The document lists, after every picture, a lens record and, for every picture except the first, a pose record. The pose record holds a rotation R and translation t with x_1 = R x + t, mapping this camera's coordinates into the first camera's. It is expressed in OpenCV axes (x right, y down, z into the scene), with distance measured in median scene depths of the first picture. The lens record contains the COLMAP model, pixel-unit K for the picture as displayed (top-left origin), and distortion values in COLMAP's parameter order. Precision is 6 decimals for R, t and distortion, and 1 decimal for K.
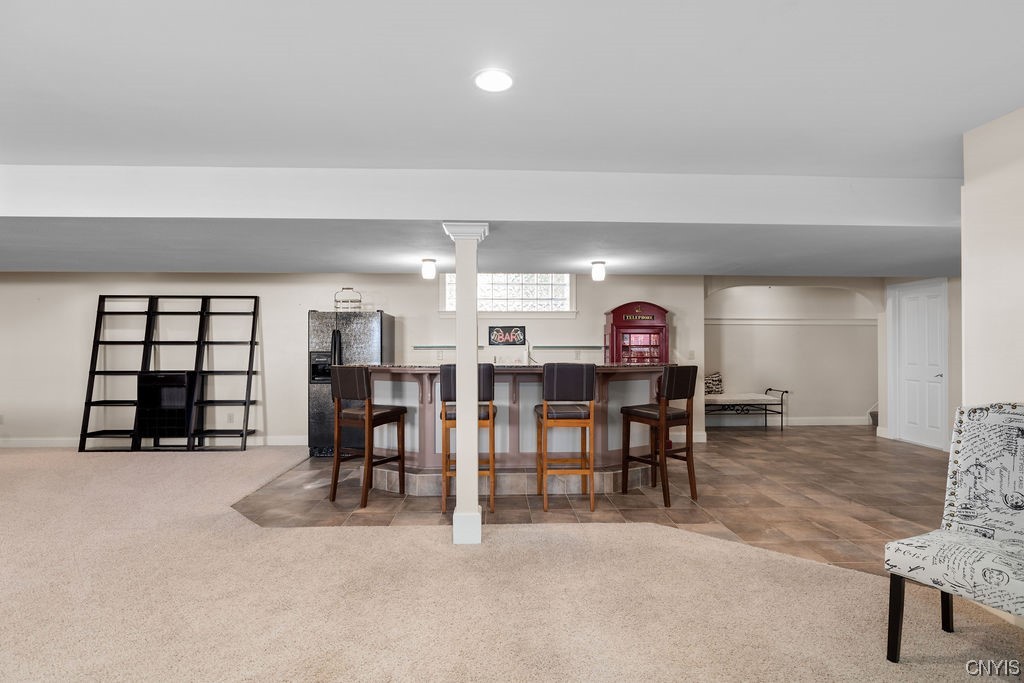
lens RADIAL K [[504.7, 0, 512.0], [0, 504.7, 341.5], [0, 0, 1]] dist [-0.000110, -0.000110]
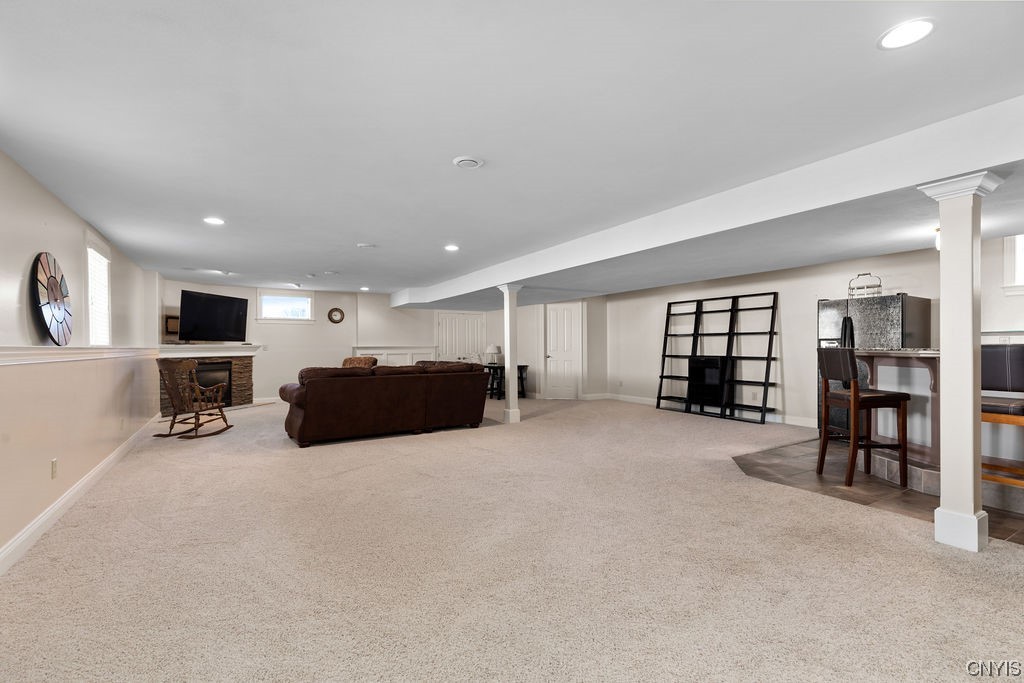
lens RADIAL K [[461.6, 0, 515.0], [0, 461.6, 345.8], [0, 0, 1]] dist [0.006322, -0.000448]
pose [[0.487522, -0.001477, -0.873109, 0.125198], [0.011492, 0.999923, 0.004725, 0.020655], [0.873035, -0.012337, 0.487502, -0.028365]]
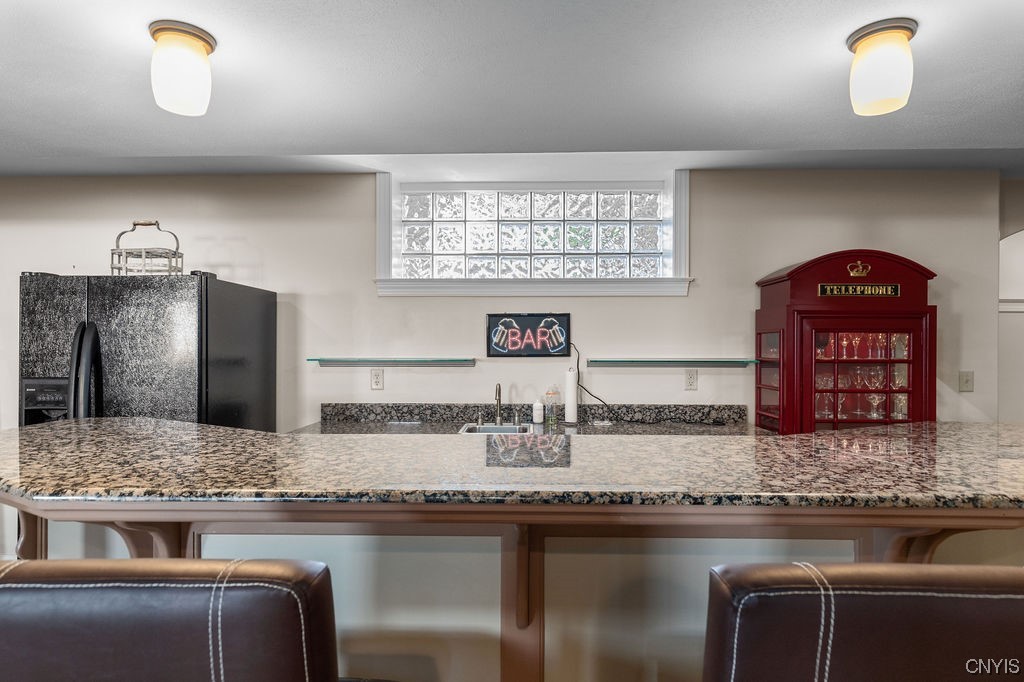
lens RADIAL K [[545.5, 0, 516.7], [0, 545.5, 346.3], [0, 0, 1]] dist [-0.001341, -0.000717]
pose [[0.997465, 0.000969, -0.071150, 0.014539], [0.000225, 0.999859, 0.016770, -0.010478], [0.071156, -0.016744, 0.997325, 0.556237]]
